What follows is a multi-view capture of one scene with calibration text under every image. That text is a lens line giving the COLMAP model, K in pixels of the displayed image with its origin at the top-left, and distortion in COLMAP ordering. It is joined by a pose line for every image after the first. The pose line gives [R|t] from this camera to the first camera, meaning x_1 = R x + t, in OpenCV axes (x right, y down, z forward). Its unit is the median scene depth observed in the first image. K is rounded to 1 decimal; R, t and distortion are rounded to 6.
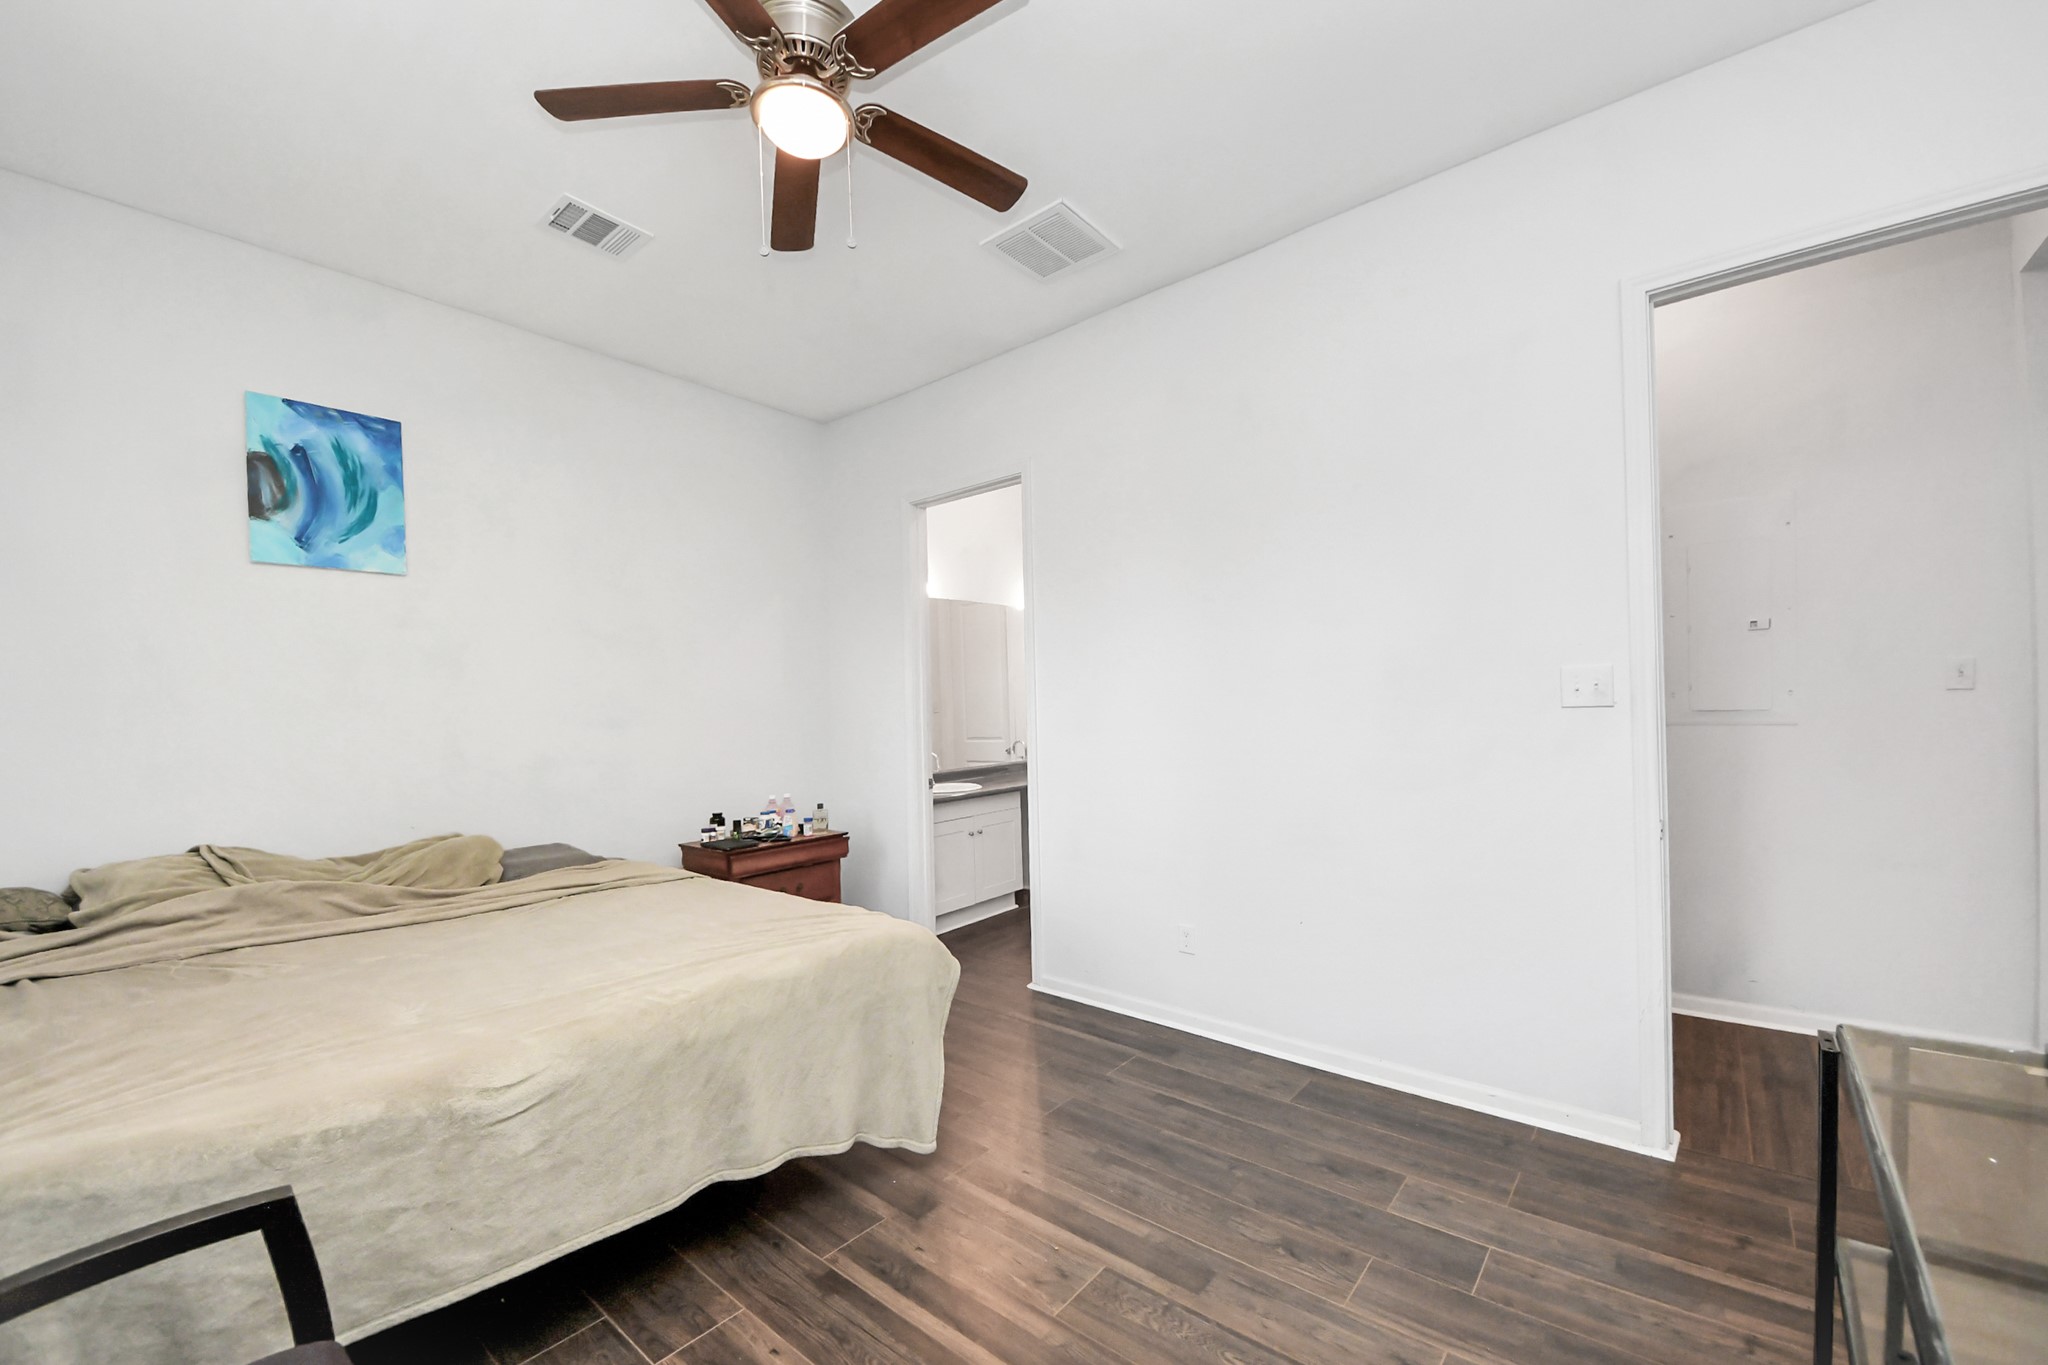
lens RADIAL K [[726.1, 0, 1029.4], [0, 726.1, 726.1], [0, 0, 1]] dist [0.014587, -0.006993]
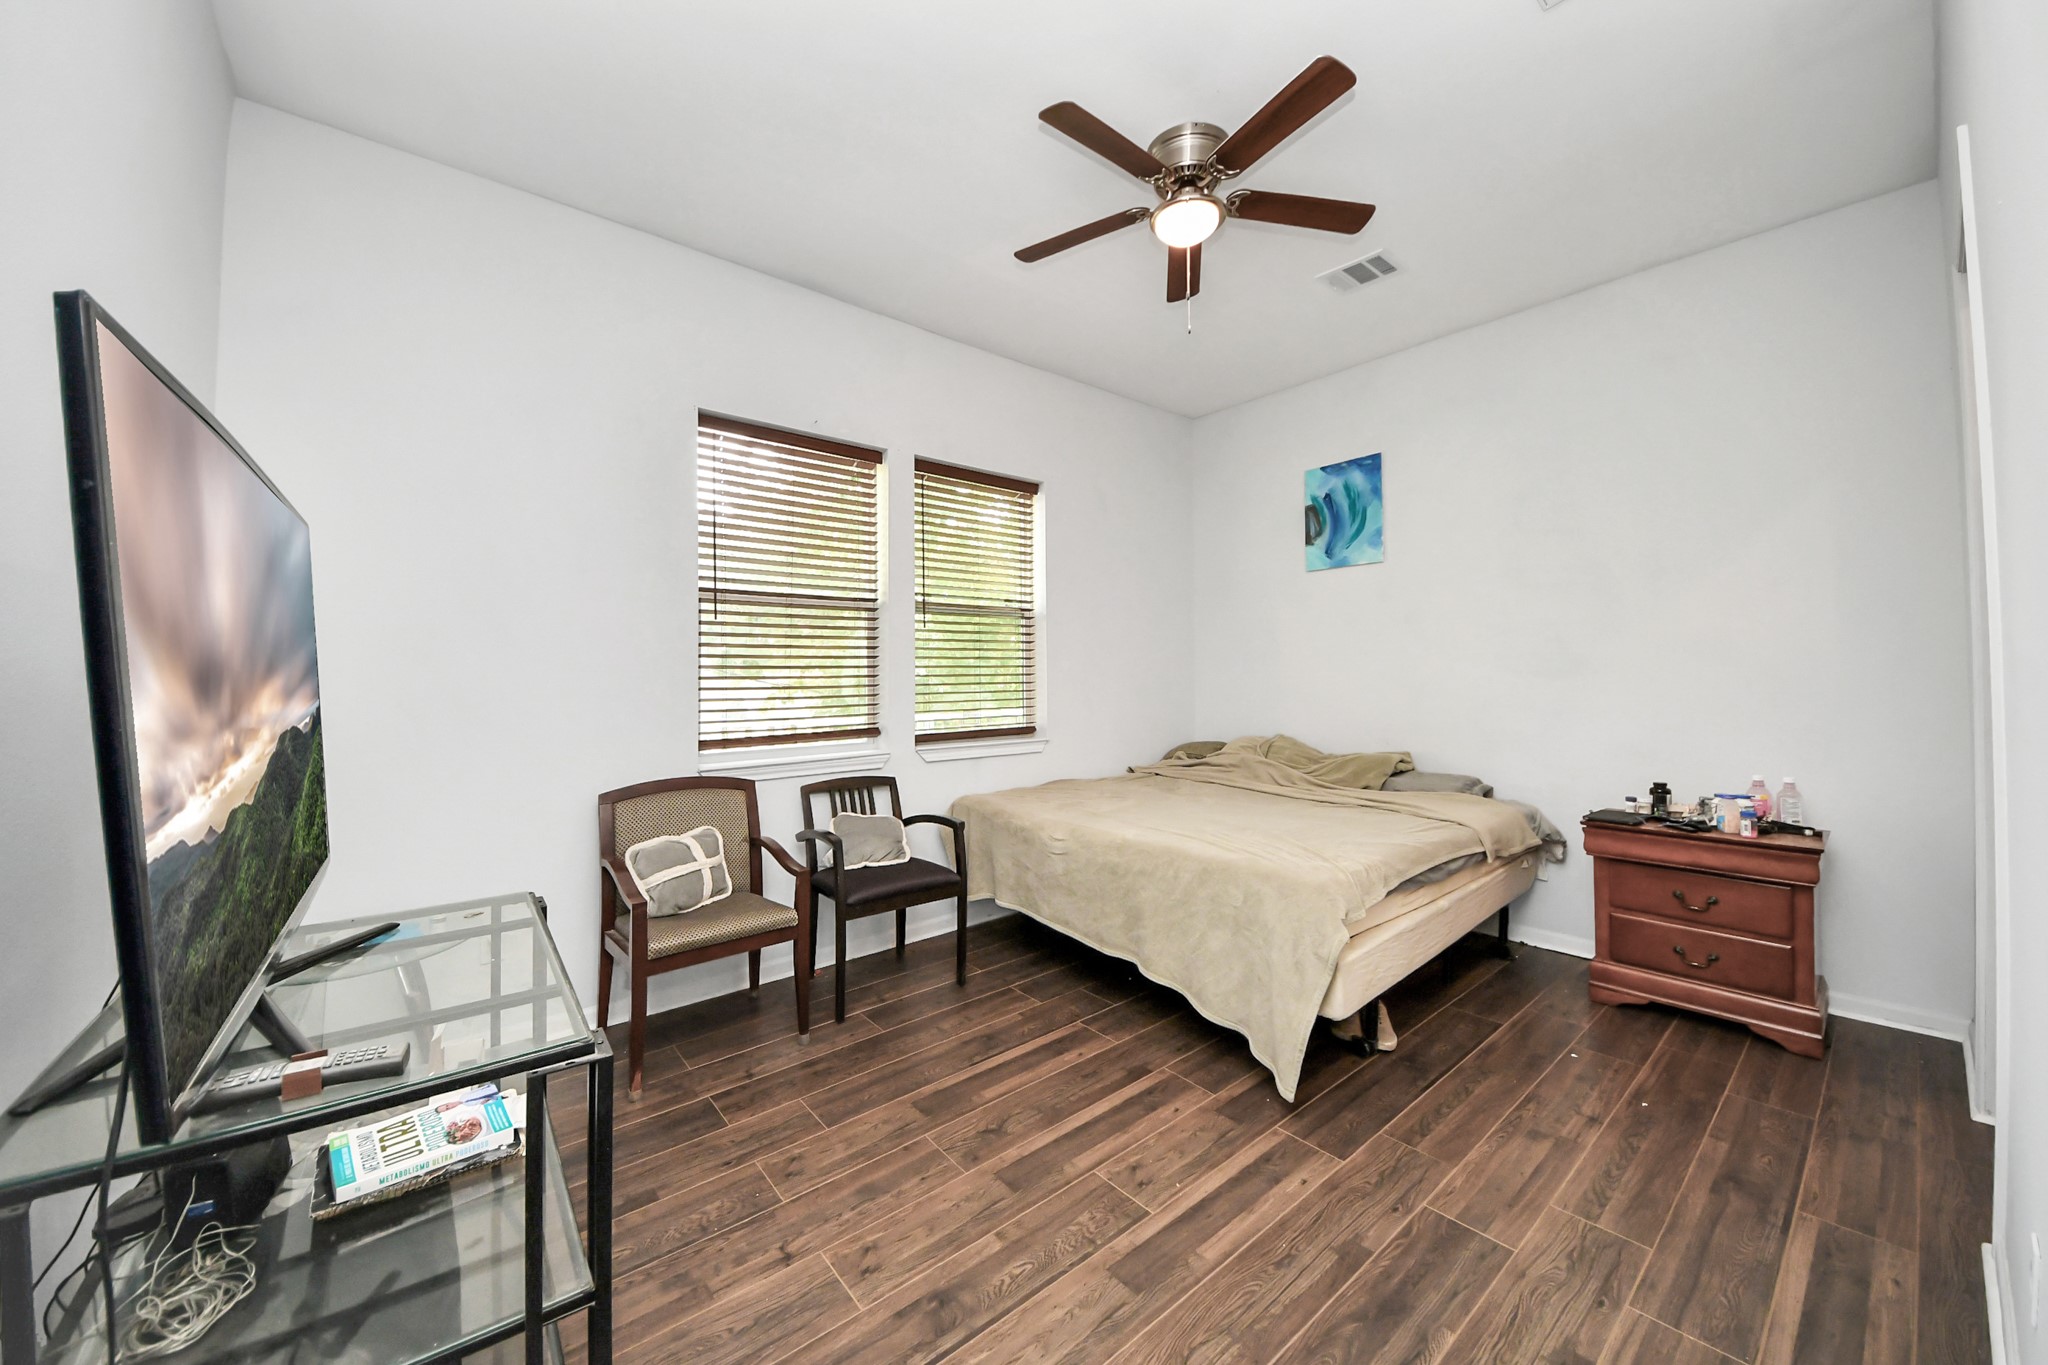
lens RADIAL K [[726.1, 0, 1027.8], [0, 726.1, 666.9], [0, 0, 1]] dist [0.014587, -0.006993]
pose [[-0.124652, 0.005676, -0.992184, 0.666934], [-0.012675, 0.999893, 0.007313, -0.009602], [0.992120, 0.013488, -0.124566, 0.564164]]
